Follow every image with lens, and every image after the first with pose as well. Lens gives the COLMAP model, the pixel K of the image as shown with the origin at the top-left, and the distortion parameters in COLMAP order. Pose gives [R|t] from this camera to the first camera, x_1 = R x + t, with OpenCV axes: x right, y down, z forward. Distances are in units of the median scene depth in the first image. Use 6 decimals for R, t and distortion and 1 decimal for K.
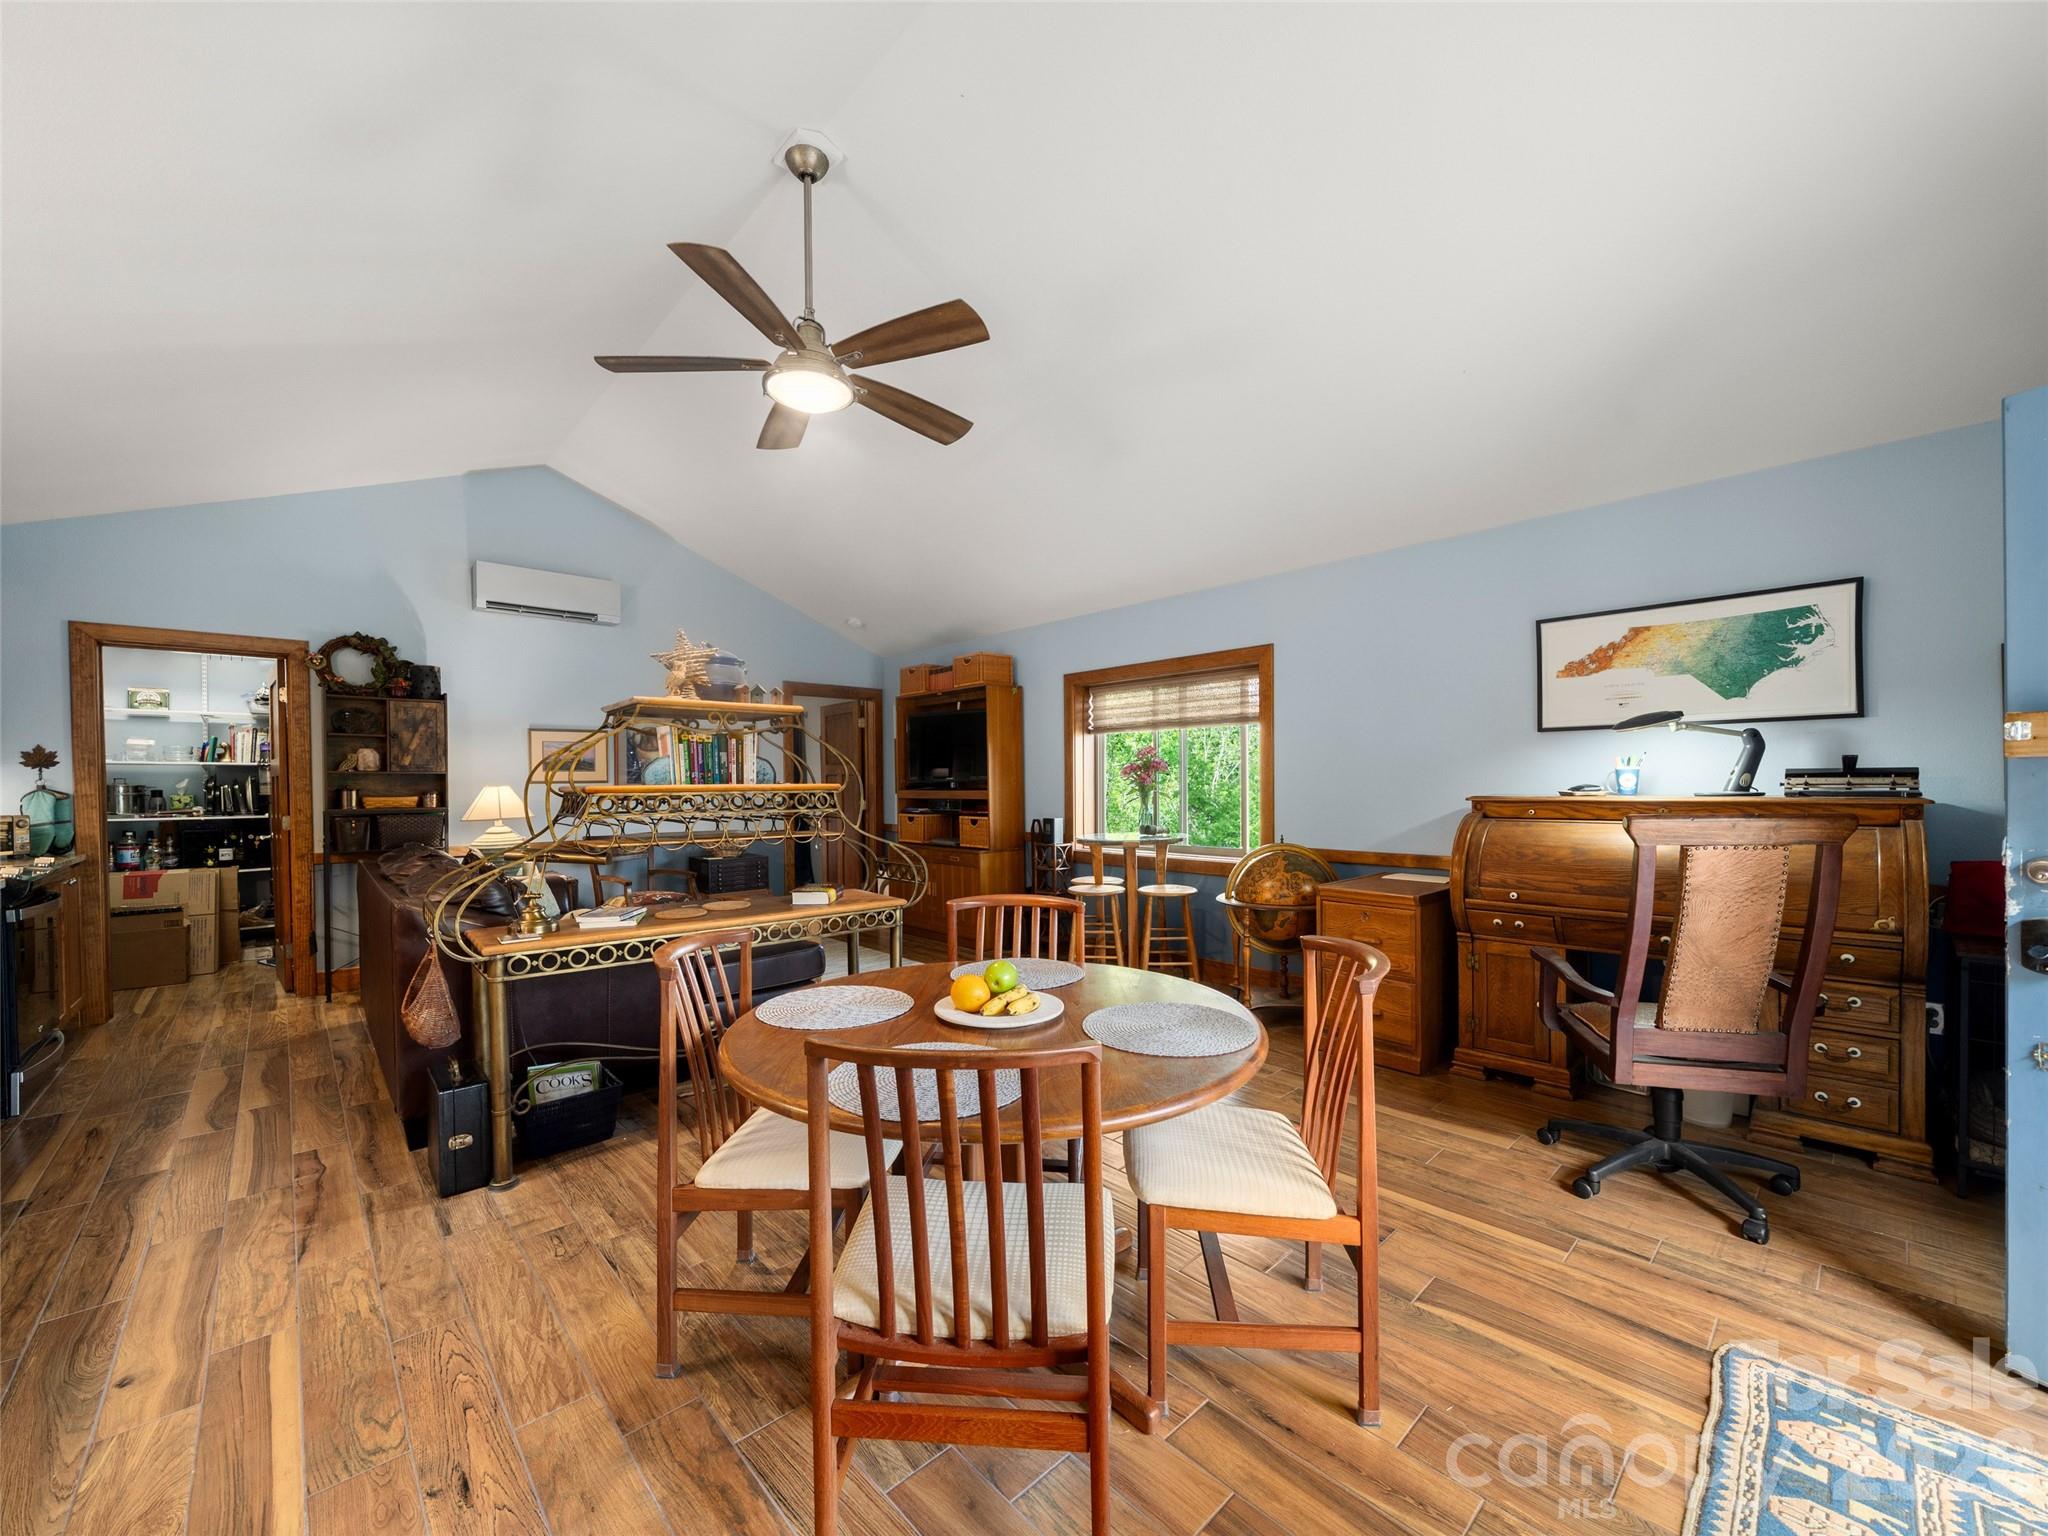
lens RADIAL K [[793.0, 0, 1011.5], [0, 793.0, 821.0], [0, 0, 1]] dist [-0.006080, -0.001027]
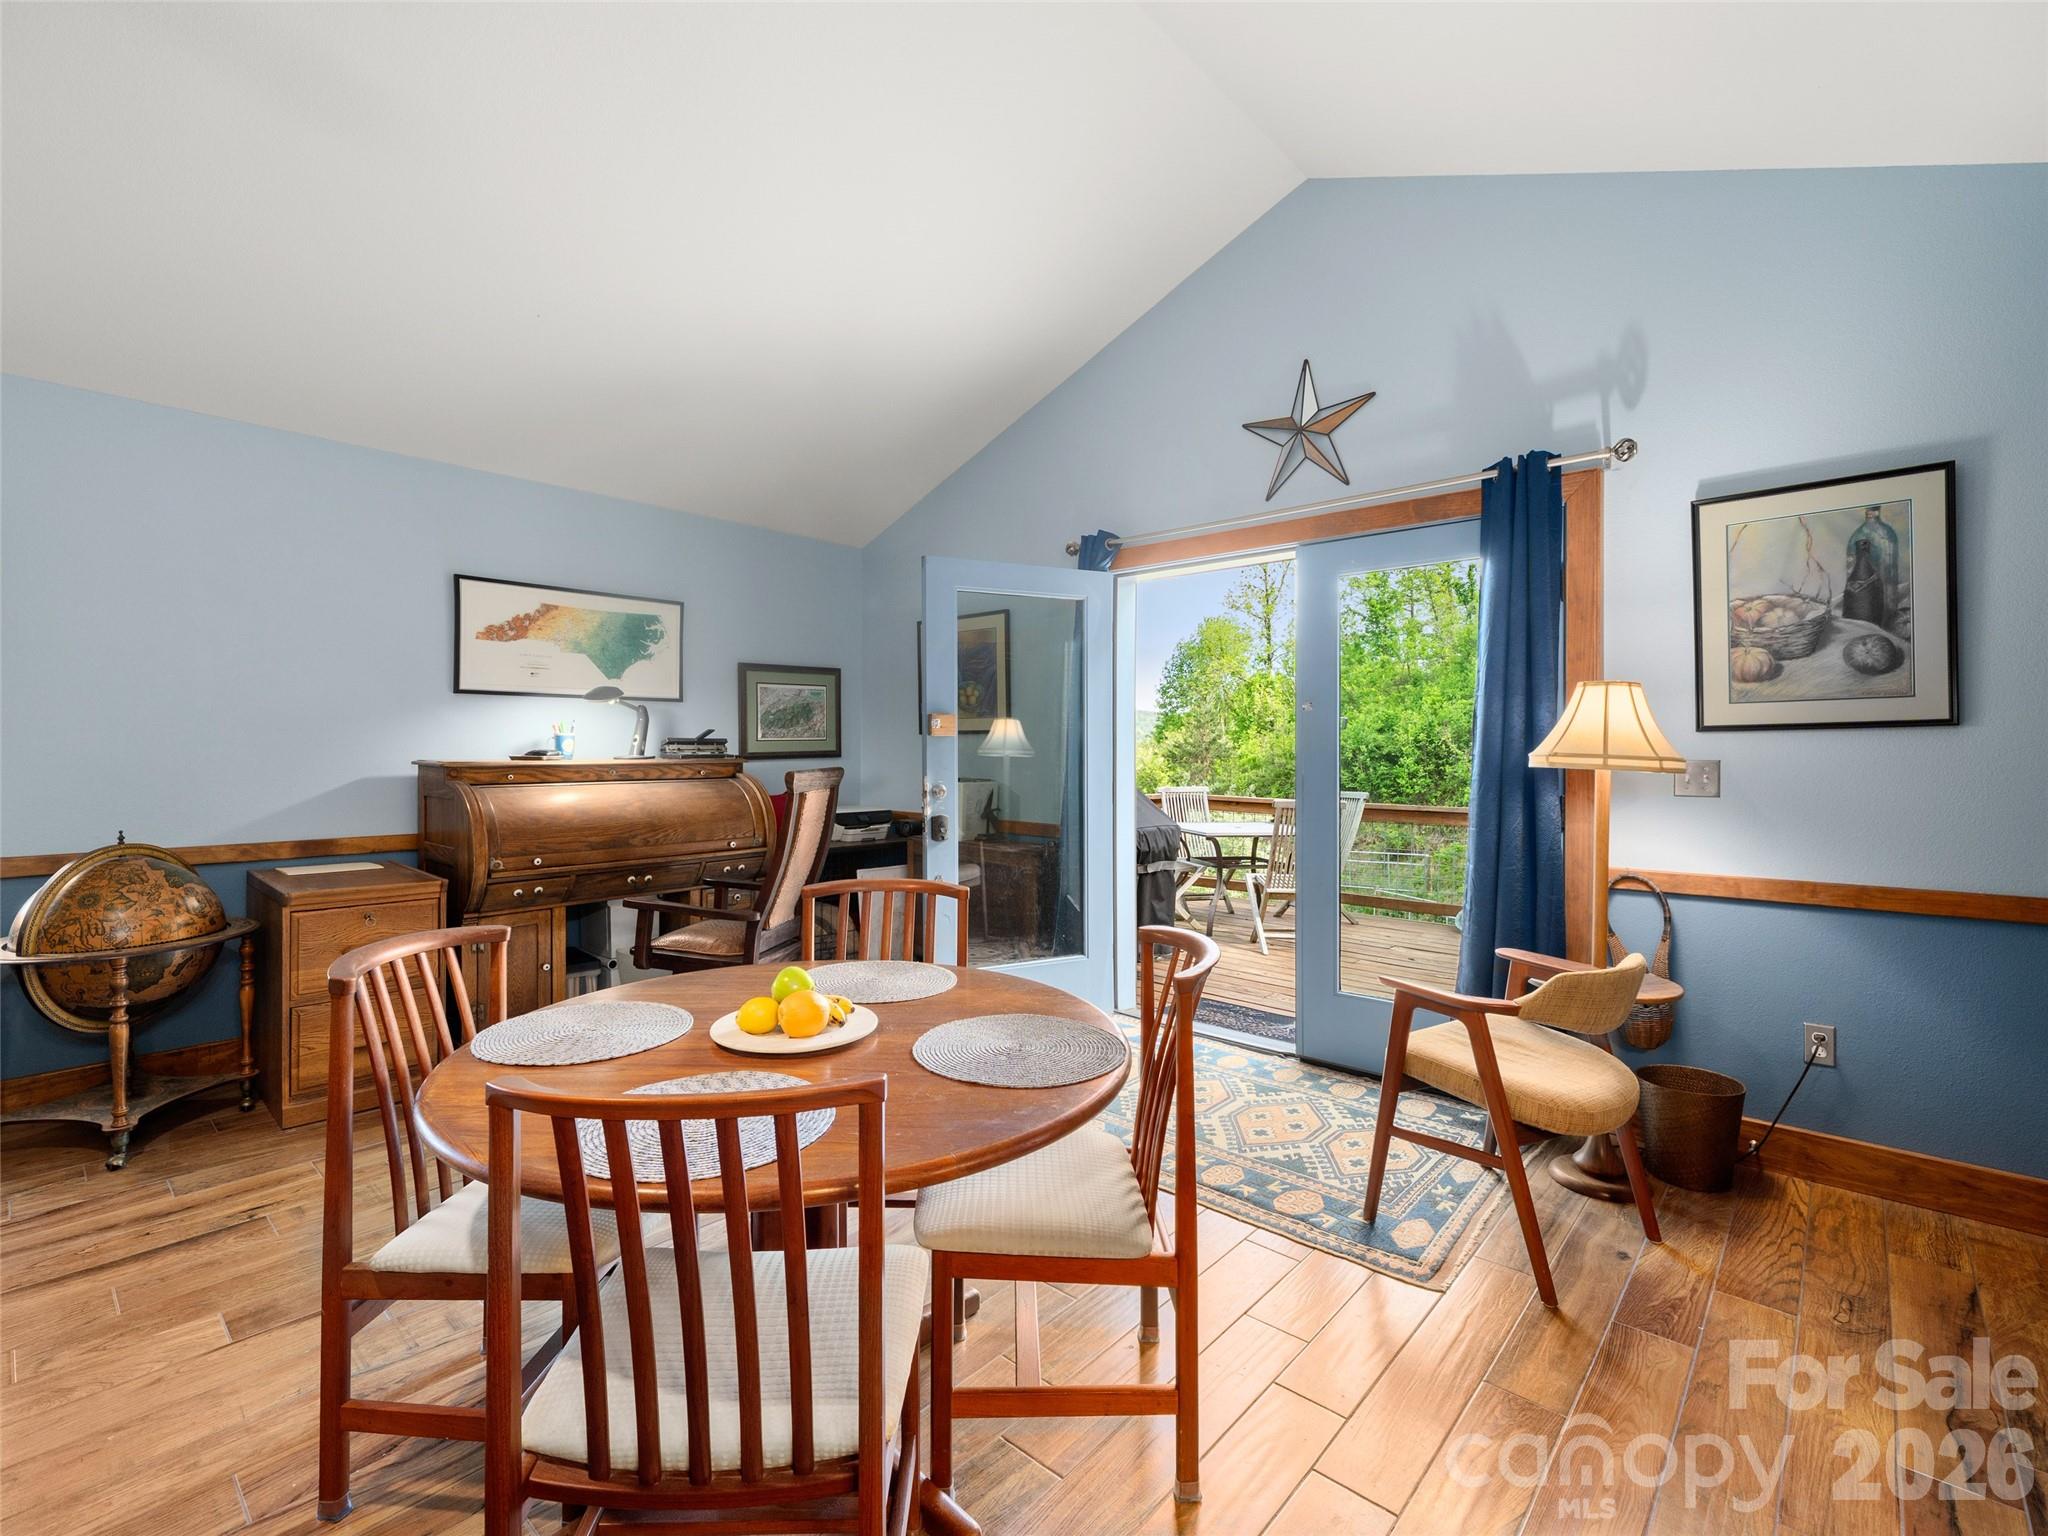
lens RADIAL K [[924.8, 0, 1037.5], [0, 924.8, 755.4], [0, 0, 1]] dist [0.002116, 0.001143]
pose [[-0.098106, -0.002910, 0.995172, -0.496150], [0.045203, 0.998951, 0.007377, -0.015334], [-0.994149, 0.045709, -0.097871, 0.423937]]
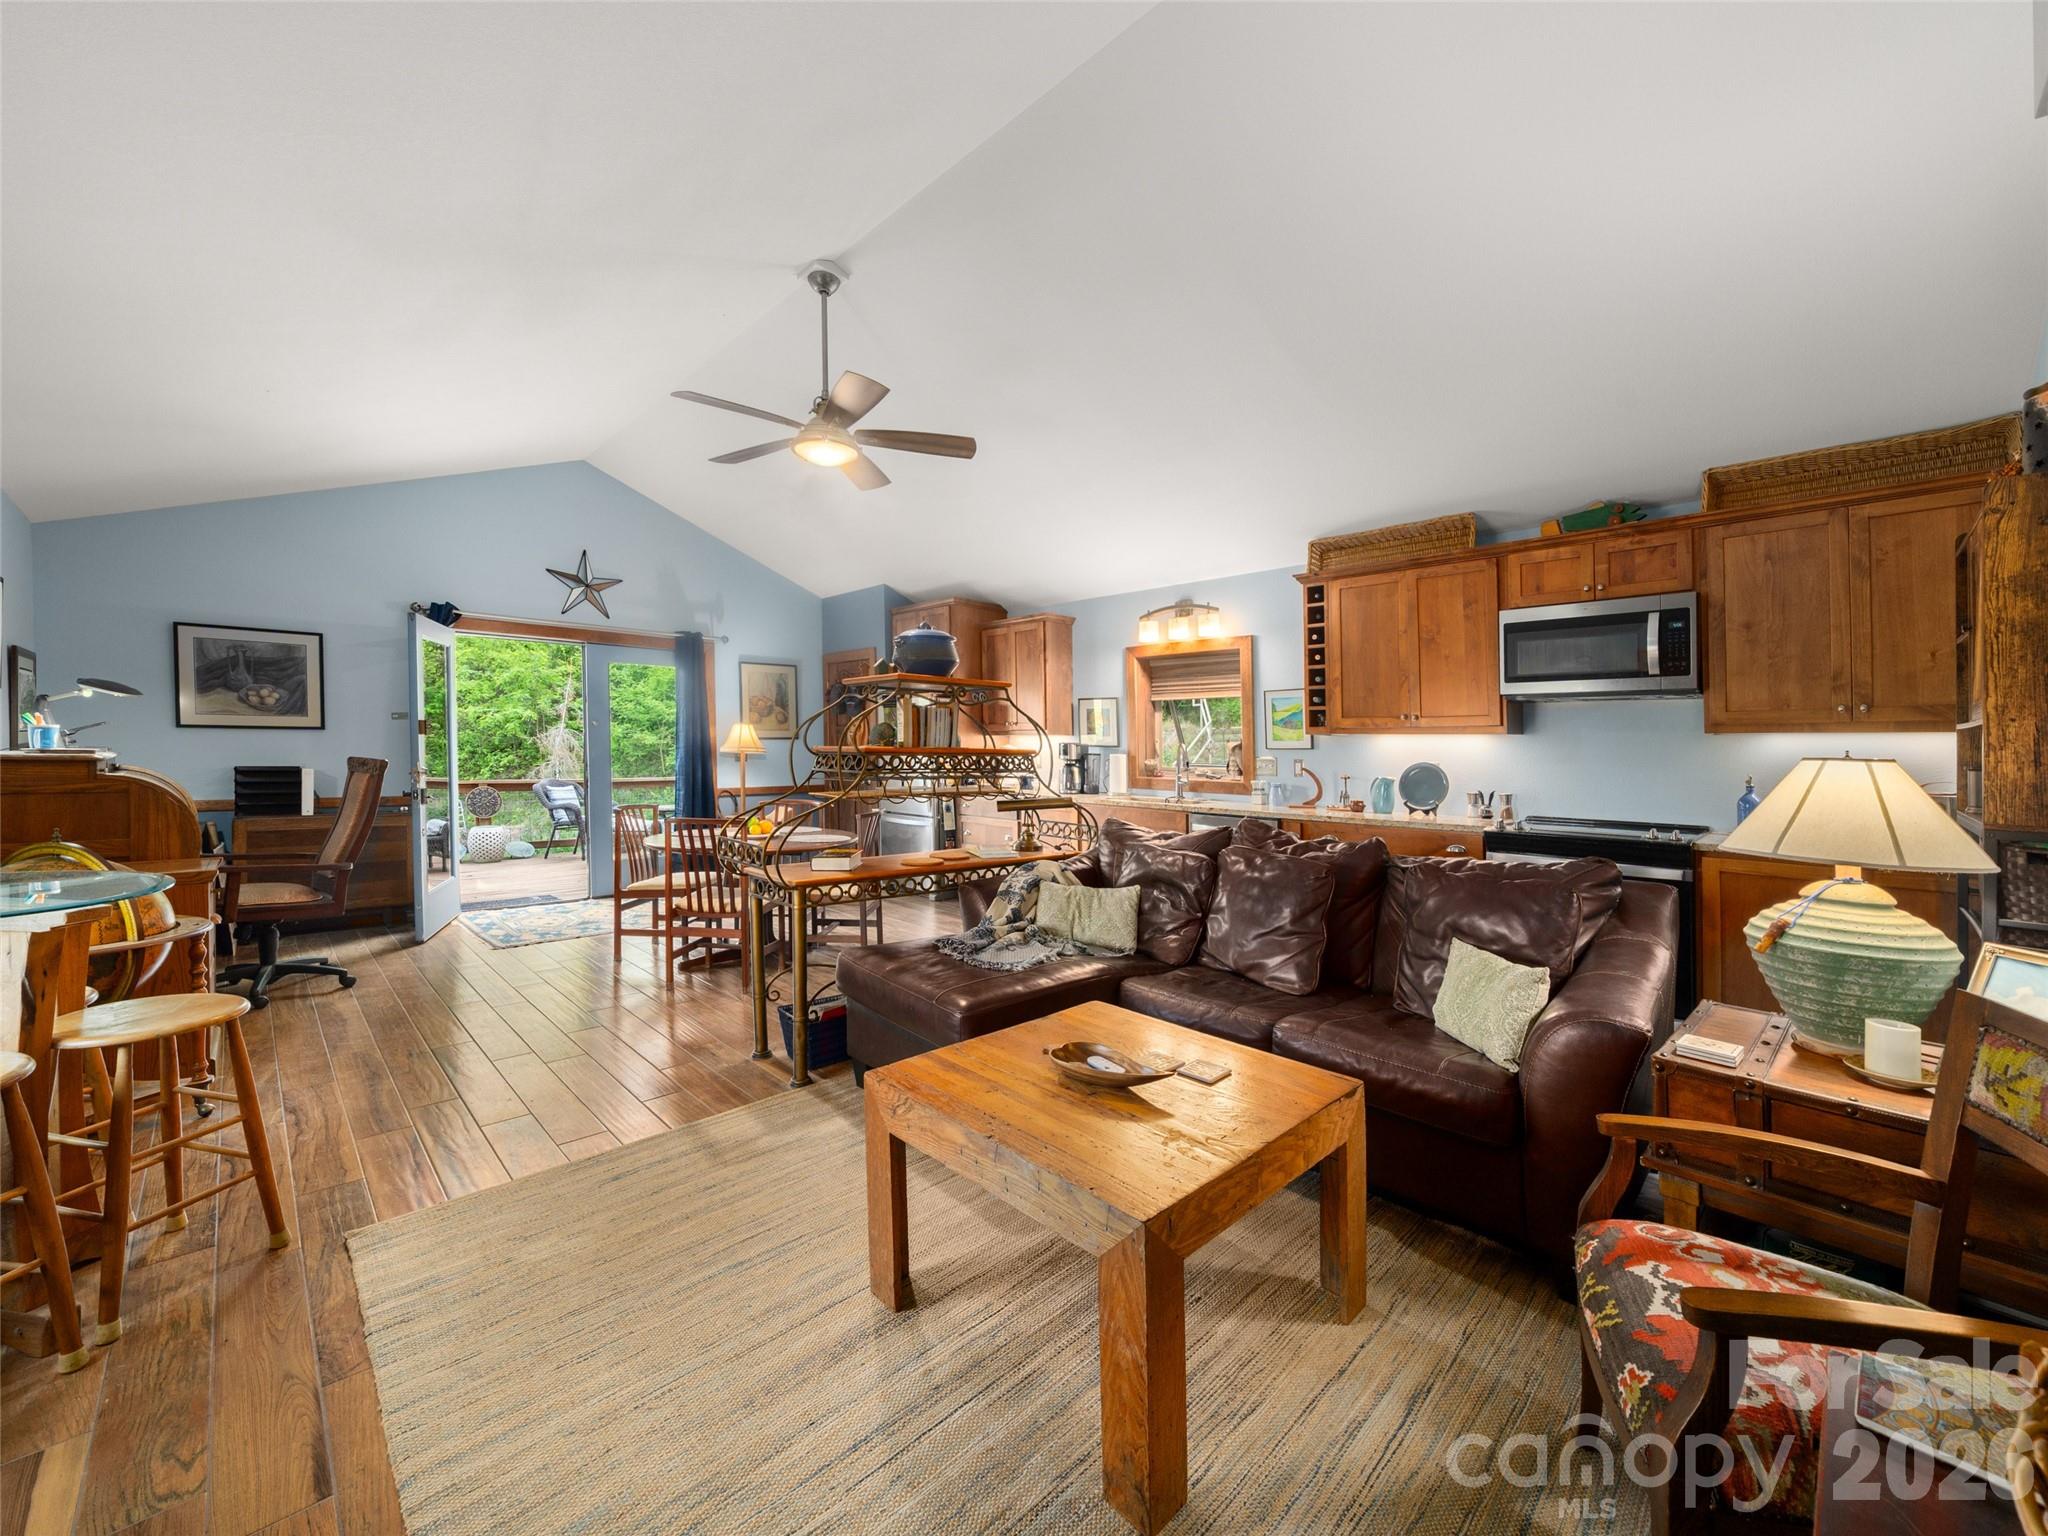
lens RADIAL K [[793.0, 0, 1022.0], [0, 793.0, 783.6], [0, 0, 1]] dist [-0.006080, -0.001027]
pose [[-0.999424, -0.005427, -0.033499, -0.417487], [-0.008553, 0.995545, 0.093897, -0.087583], [0.032840, 0.094129, -0.995018, 1.837143]]
